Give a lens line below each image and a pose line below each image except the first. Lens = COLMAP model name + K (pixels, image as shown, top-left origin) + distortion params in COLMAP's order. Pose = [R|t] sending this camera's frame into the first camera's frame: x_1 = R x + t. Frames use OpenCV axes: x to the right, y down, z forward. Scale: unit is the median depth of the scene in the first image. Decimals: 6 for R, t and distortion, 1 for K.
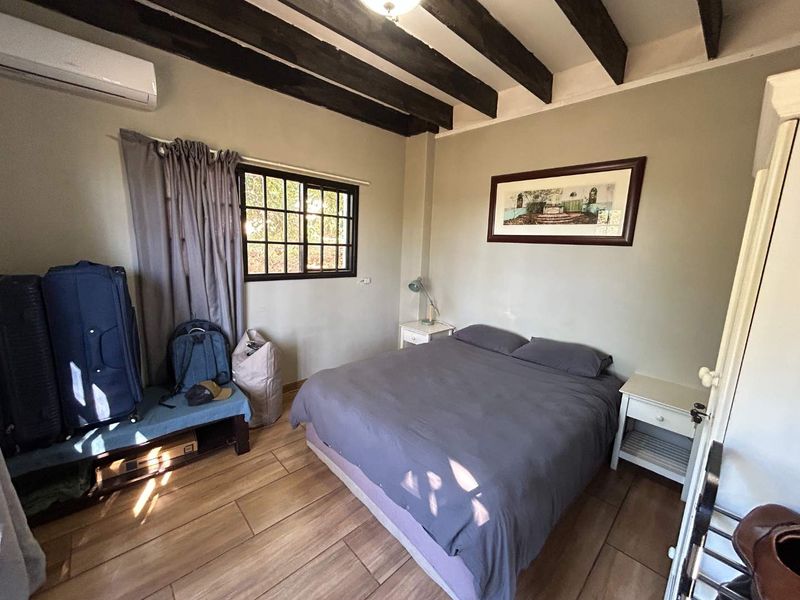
lens RADIAL K [[323.7, 0, 398.7], [0, 323.7, 297.6], [0, 0, 1]] dist [-0.003972, 0.002247]
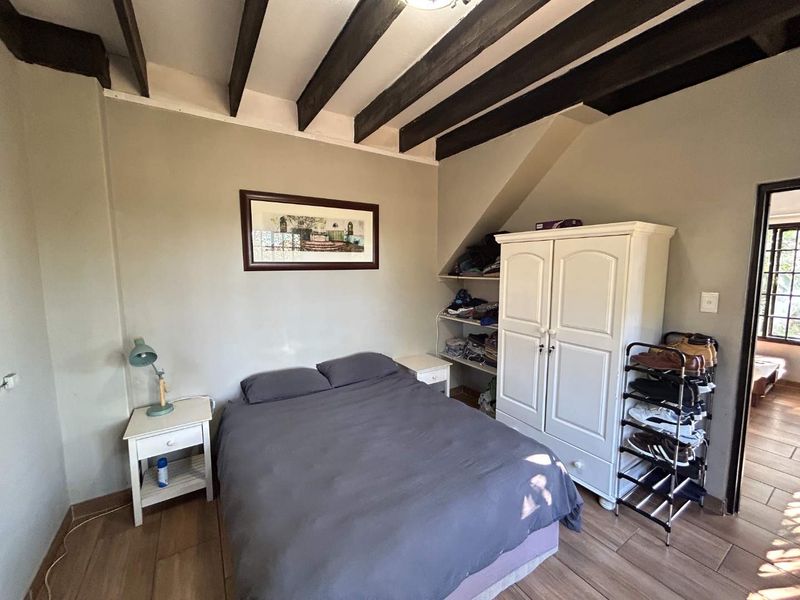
lens RADIAL K [[323.7, 0, 397.9], [0, 323.7, 299.6], [0, 0, 1]] dist [-0.003972, 0.002247]
pose [[0.188565, -0.142113, 0.971724, -0.518535], [0.181113, 0.977534, 0.107817, -0.146243], [-0.965216, 0.155661, 0.210067, 0.583088]]
